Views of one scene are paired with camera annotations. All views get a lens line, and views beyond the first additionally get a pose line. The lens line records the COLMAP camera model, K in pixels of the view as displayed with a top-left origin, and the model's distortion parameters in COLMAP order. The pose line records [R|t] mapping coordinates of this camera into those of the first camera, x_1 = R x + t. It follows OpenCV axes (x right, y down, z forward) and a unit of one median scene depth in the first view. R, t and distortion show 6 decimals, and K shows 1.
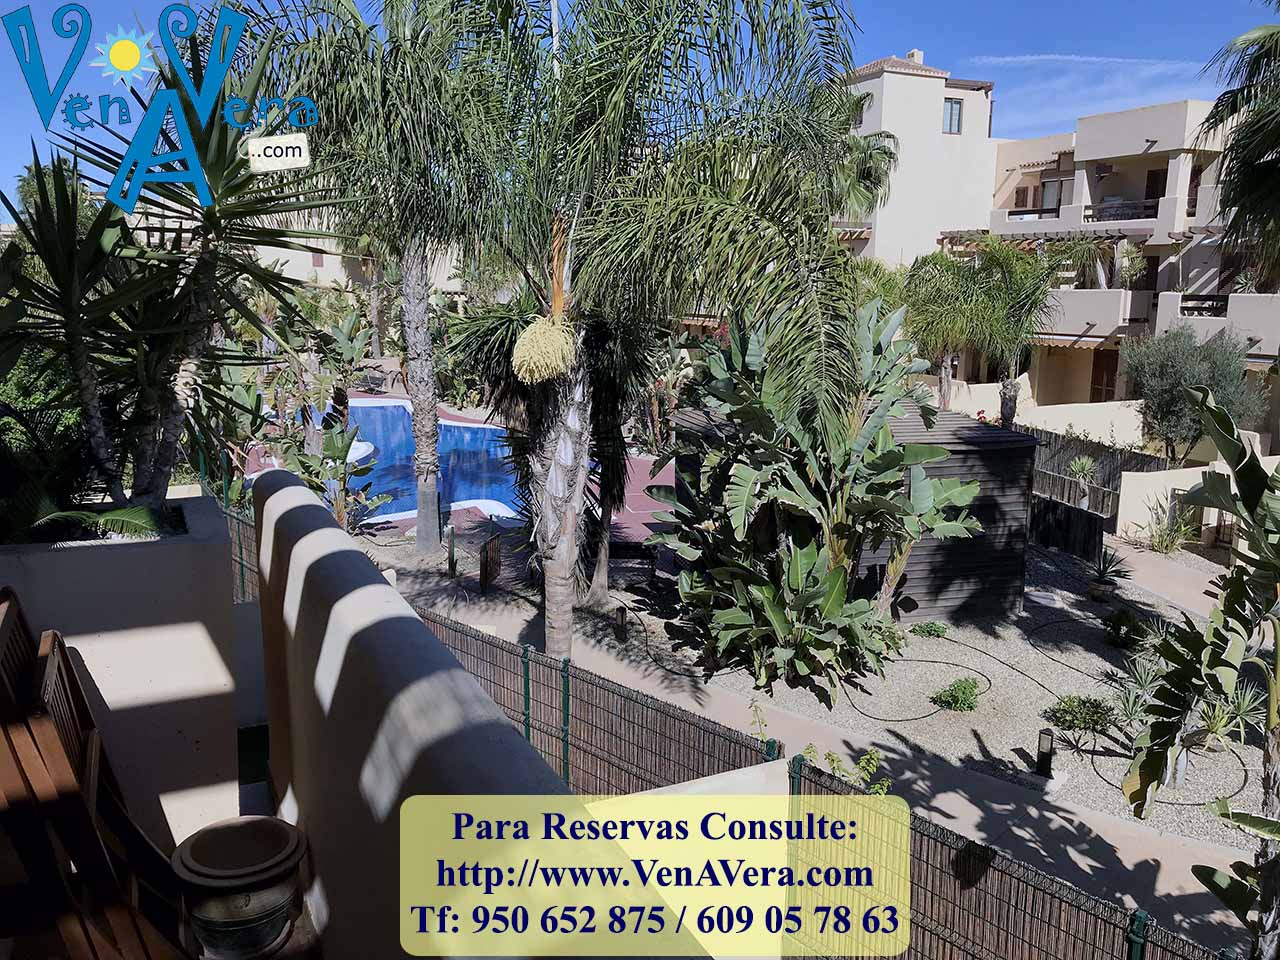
lens RADIAL K [[1054.7, 0, 647.7], [0, 1054.7, 482.0], [0, 0, 1]] dist [0.048233, -0.045036]
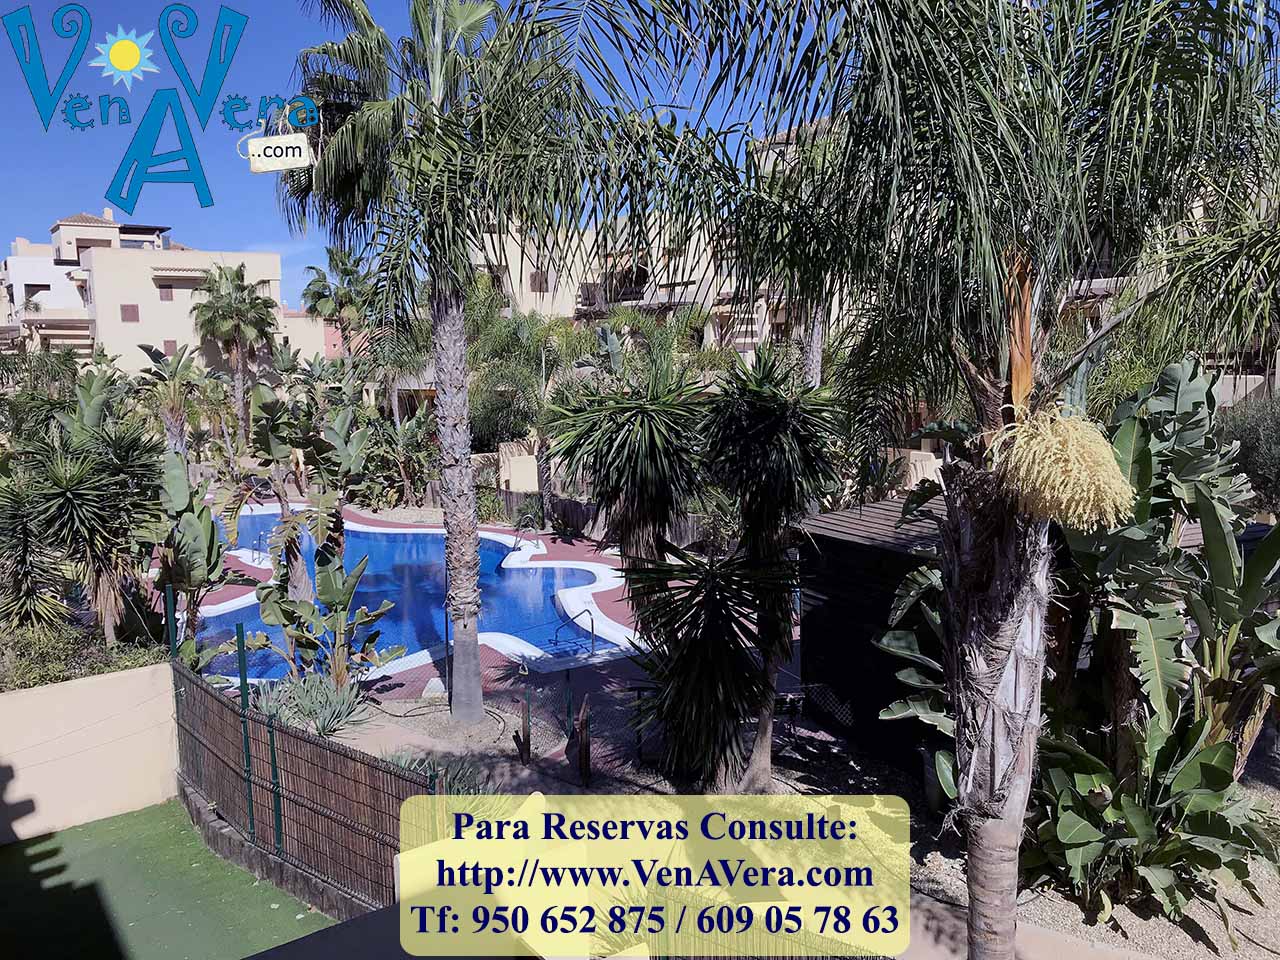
lens RADIAL K [[1054.7, 0, 643.5], [0, 1054.7, 473.3], [0, 0, 1]] dist [0.048233, -0.045036]
pose [[0.985514, -0.050083, 0.162030, -0.197801], [0.062495, 0.995413, -0.072438, -0.046306], [-0.157659, 0.081515, 0.984123, 0.227897]]
